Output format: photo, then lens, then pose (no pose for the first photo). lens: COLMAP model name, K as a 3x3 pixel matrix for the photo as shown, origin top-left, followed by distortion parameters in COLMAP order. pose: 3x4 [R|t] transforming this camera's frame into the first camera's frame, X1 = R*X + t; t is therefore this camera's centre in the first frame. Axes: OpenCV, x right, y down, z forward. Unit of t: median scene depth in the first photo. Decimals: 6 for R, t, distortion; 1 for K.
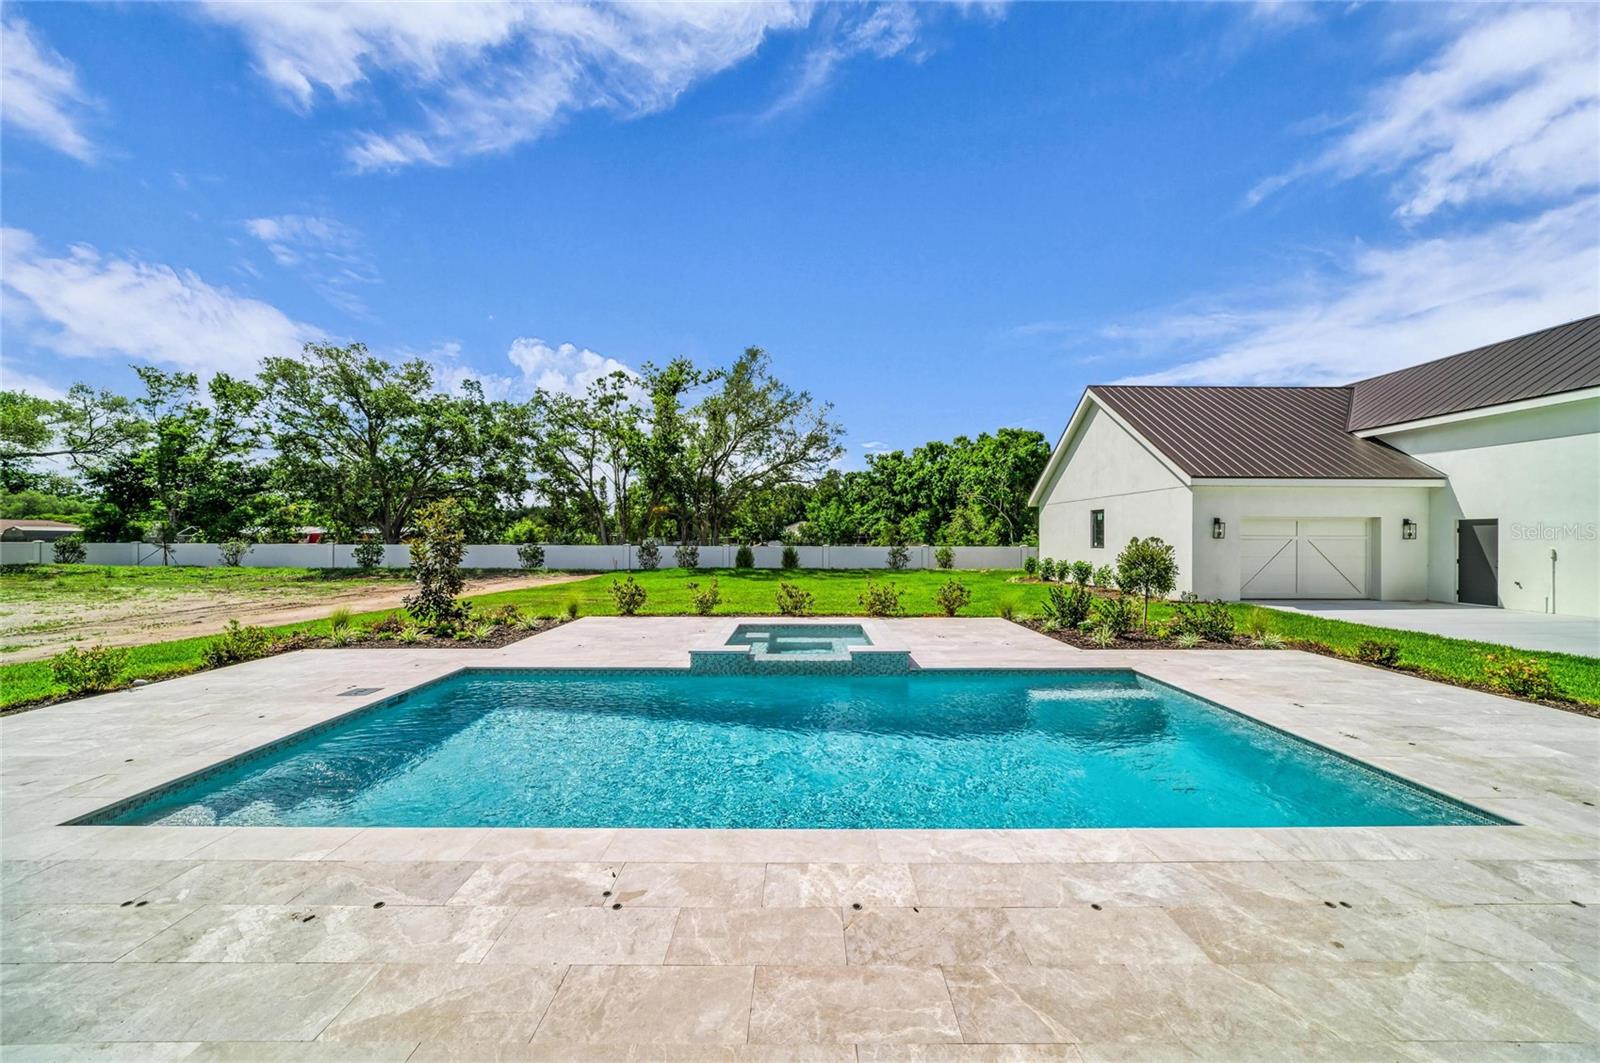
lens RADIAL K [[597.8, 0, 804.6], [0, 597.8, 539.1], [0, 0, 1]] dist [-0.016794, 0.004433]
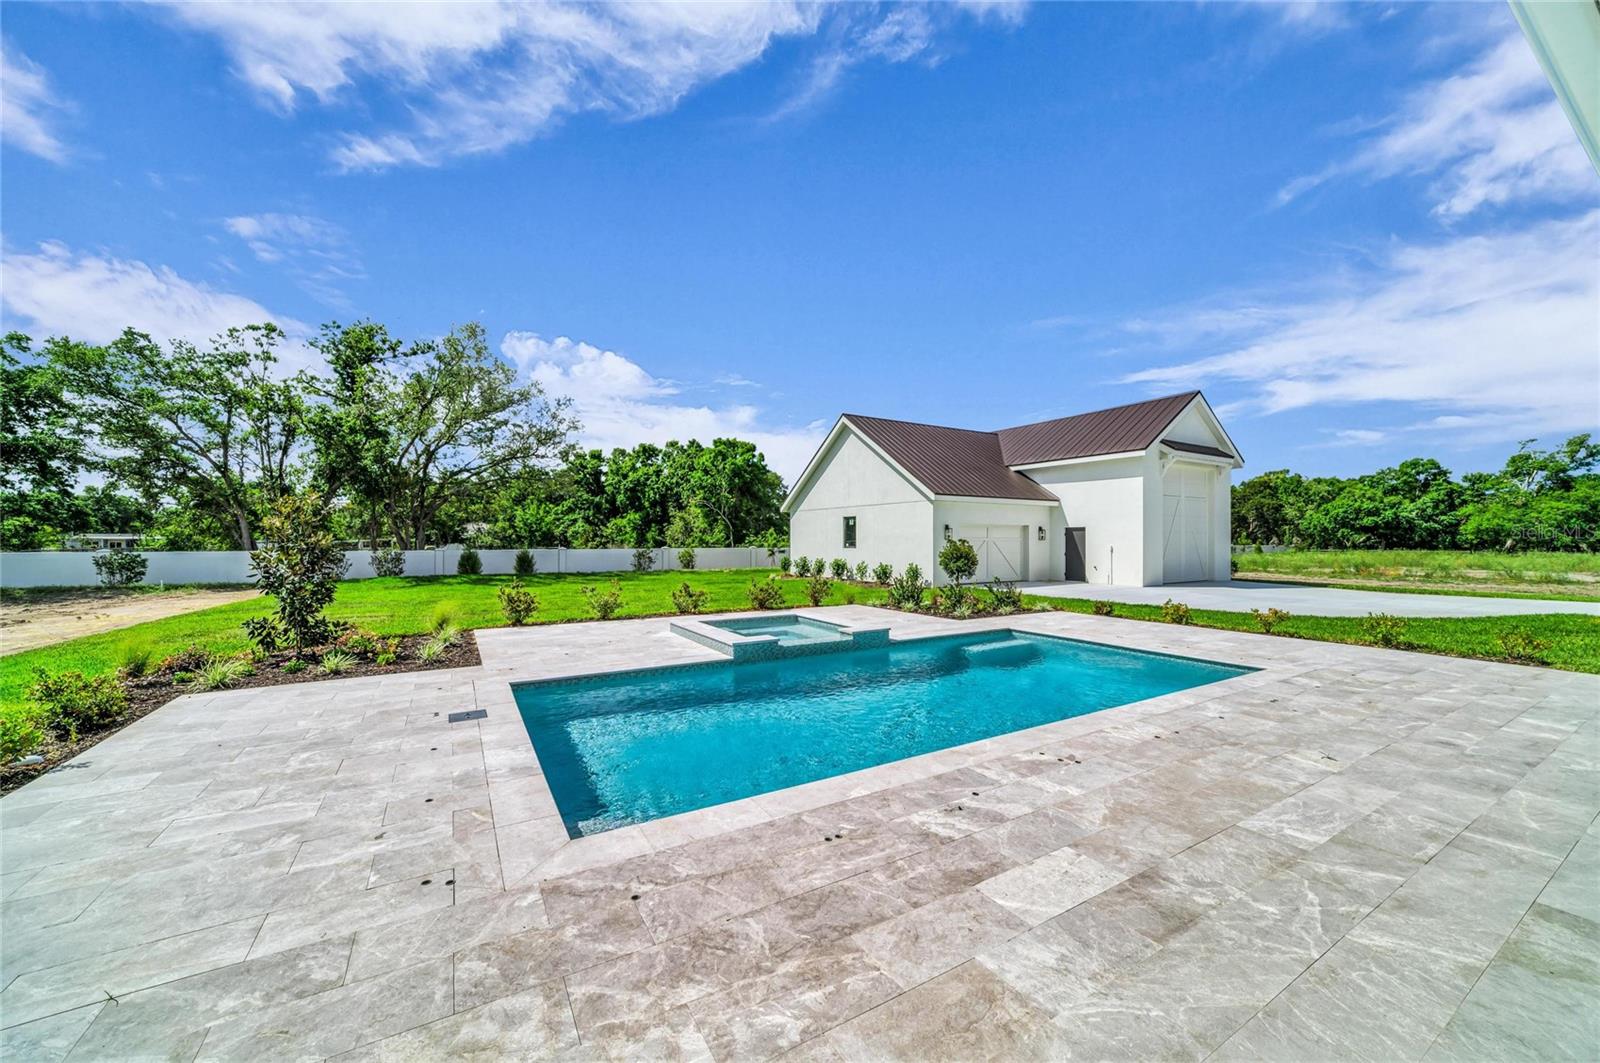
lens RADIAL K [[597.8, 0, 804.6], [0, 597.8, 539.1], [0, 0, 1]] dist [-0.016794, 0.004433]
pose [[0.860831, -0.001617, 0.508888, -0.122665], [0.003212, 0.999992, -0.002255, -0.000357], [-0.508881, 0.003576, 0.860830, -0.003249]]
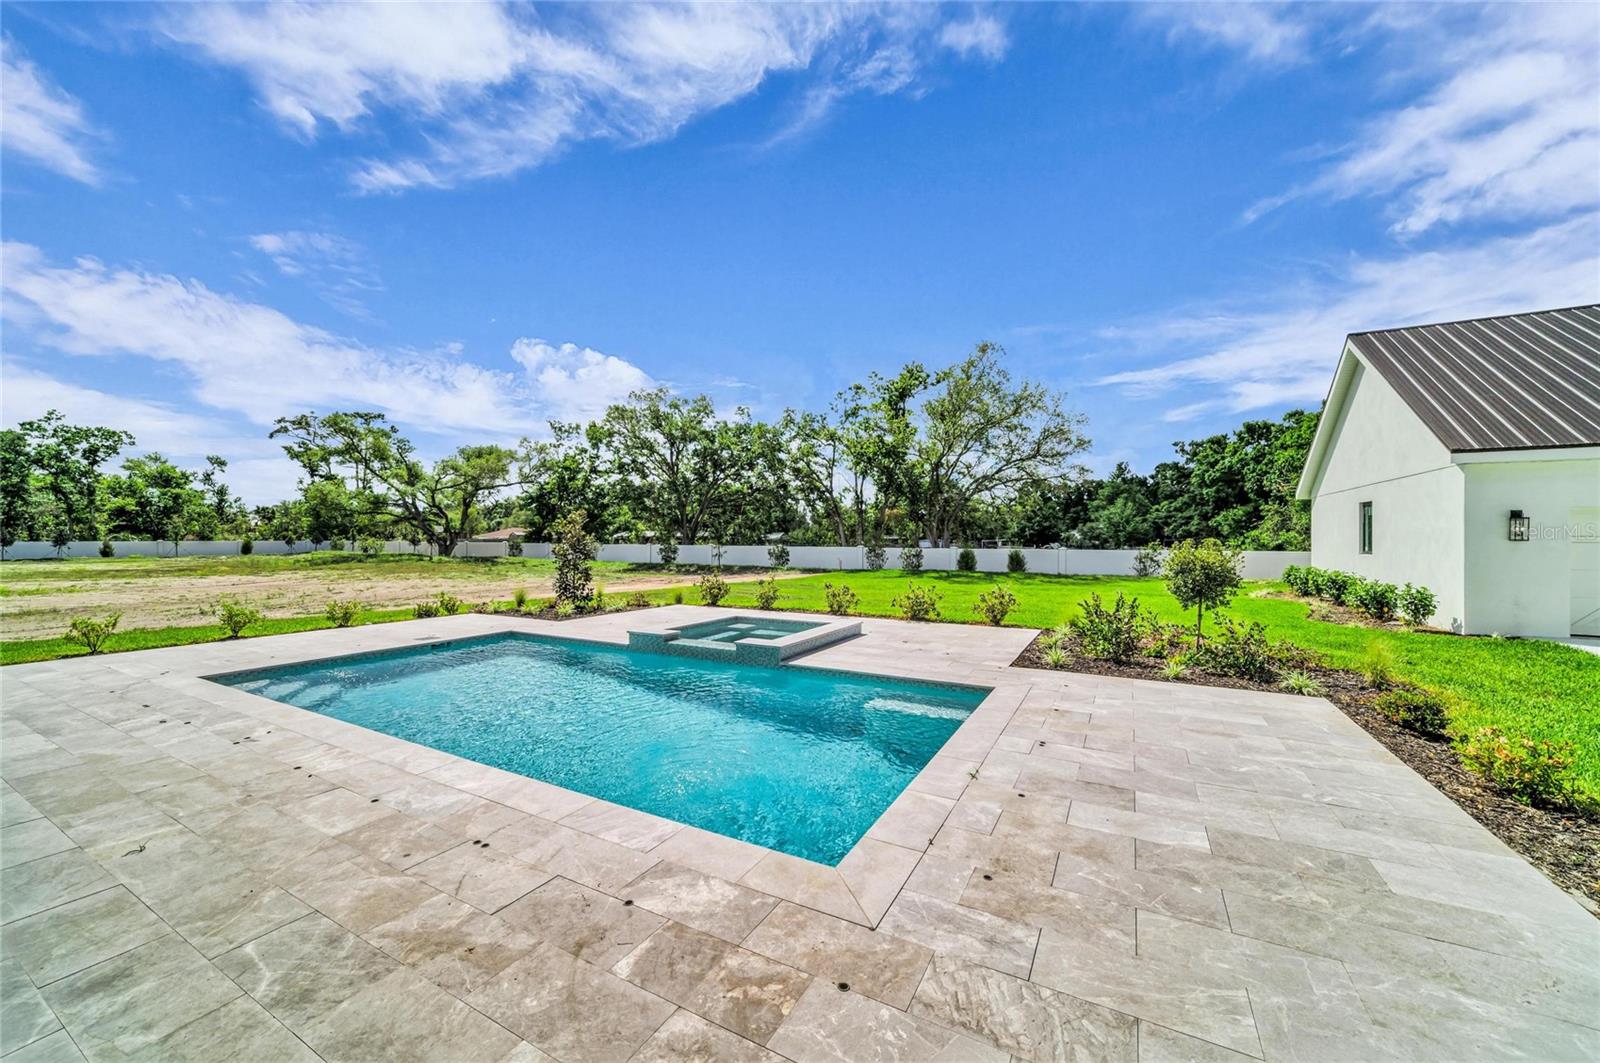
lens RADIAL K [[597.8, 0, 804.6], [0, 597.8, 539.1], [0, 0, 1]] dist [-0.016794, 0.004433]
pose [[0.876033, 0.000089, -0.482250, 0.139570], [-0.001776, 0.999994, -0.003041, -0.000098], [0.482247, 0.003520, 0.876028, 0.017162]]
